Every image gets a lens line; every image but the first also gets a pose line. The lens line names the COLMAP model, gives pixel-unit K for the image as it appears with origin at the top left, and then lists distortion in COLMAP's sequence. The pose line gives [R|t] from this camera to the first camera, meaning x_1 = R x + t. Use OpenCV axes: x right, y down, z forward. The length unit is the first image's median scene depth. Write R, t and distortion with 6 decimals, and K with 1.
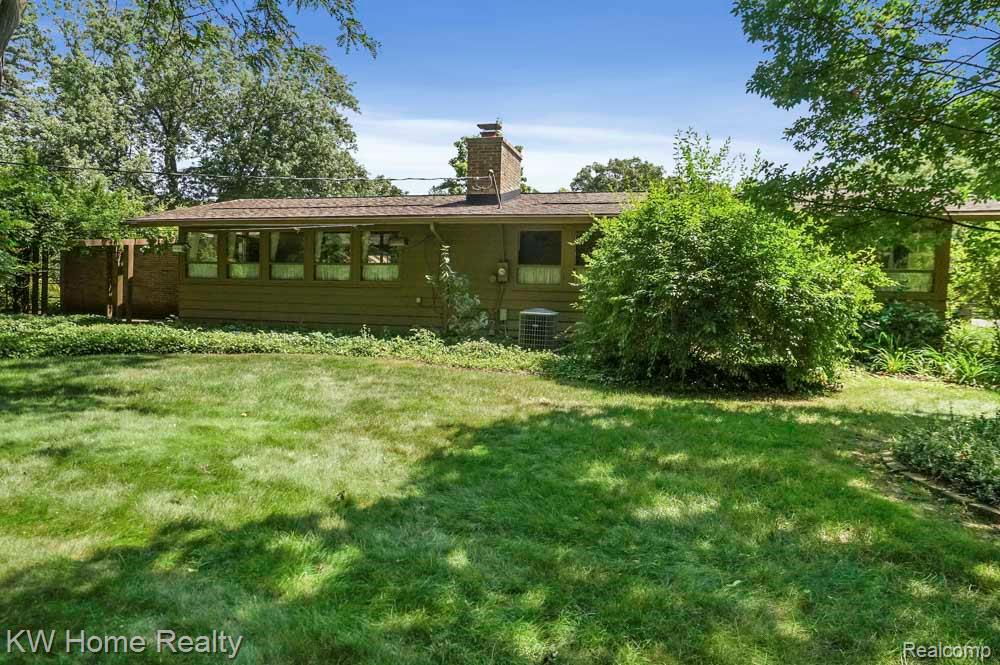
lens RADIAL K [[601.4, 0, 500.0], [0, 601.4, 332.5], [0, 0, 1]] dist [-0.001075, -0.000204]
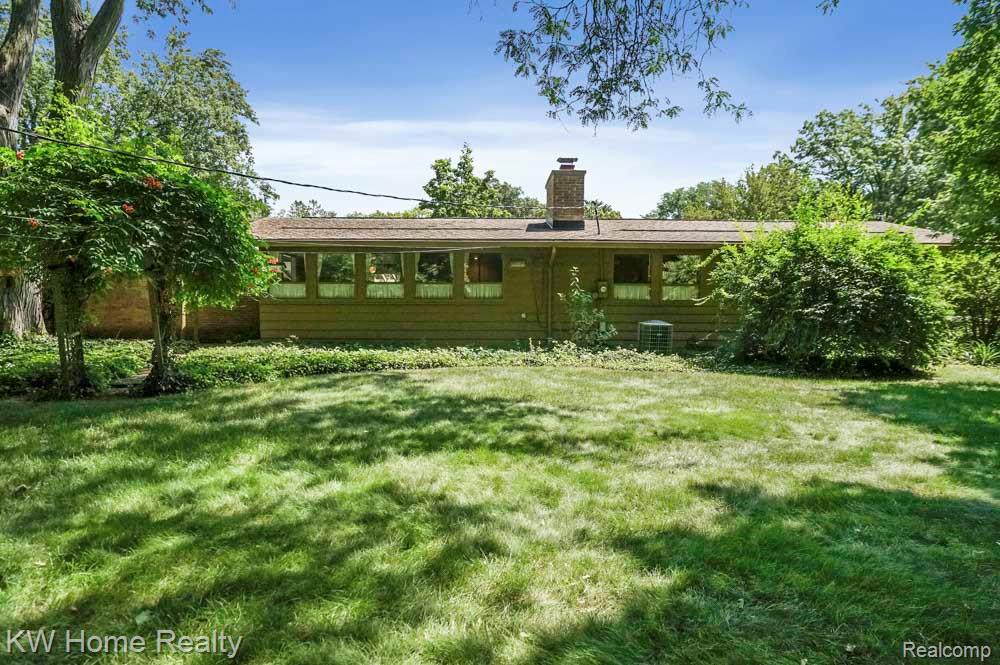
lens RADIAL K [[601.4, 0, 500.0], [0, 601.4, 332.5], [0, 0, 1]] dist [-0.001075, -0.000204]
pose [[0.965834, -0.025931, 0.257862, -0.467208], [0.032682, 0.999225, -0.021926, -0.001198], [-0.257094, 0.029604, 0.965933, -0.044547]]
